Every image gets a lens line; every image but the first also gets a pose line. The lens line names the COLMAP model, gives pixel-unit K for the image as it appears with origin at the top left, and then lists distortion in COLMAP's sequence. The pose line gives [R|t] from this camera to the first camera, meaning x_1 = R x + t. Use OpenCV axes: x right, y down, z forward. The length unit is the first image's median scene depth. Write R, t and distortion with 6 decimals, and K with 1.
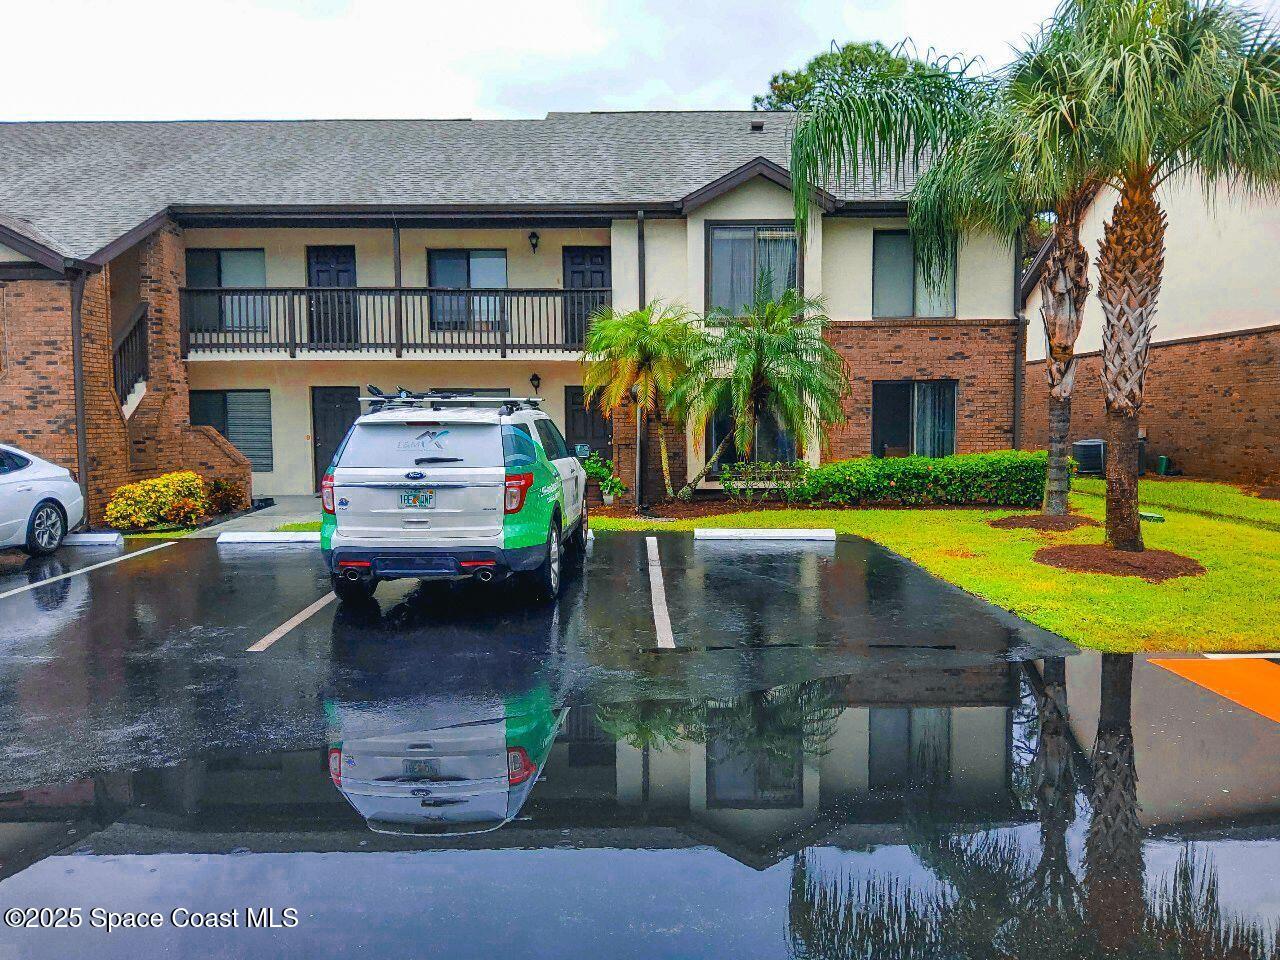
lens RADIAL K [[1008.2, 0, 649.1], [0, 1008.2, 486.5], [0, 0, 1]] dist [0.012680, -0.059524]
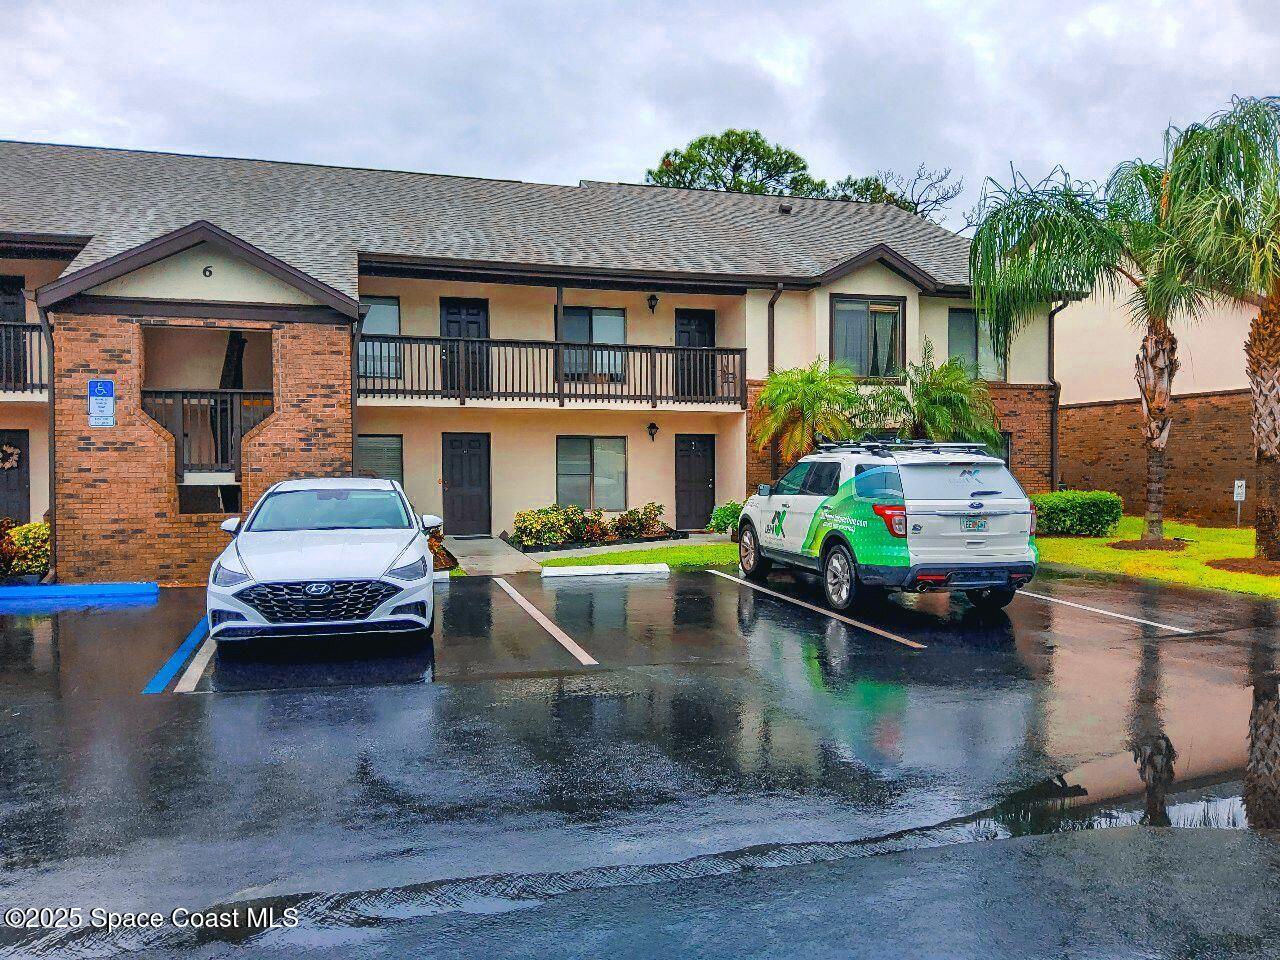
lens RADIAL K [[1008.2, 0, 640.3], [0, 1008.2, 479.8], [0, 0, 1]] dist [0.012680, -0.059524]
pose [[0.961698, -0.001359, 0.274109, -0.459000], [0.016680, 0.998425, -0.053569, 0.008101], [-0.273604, 0.056089, 0.960206, -0.041872]]
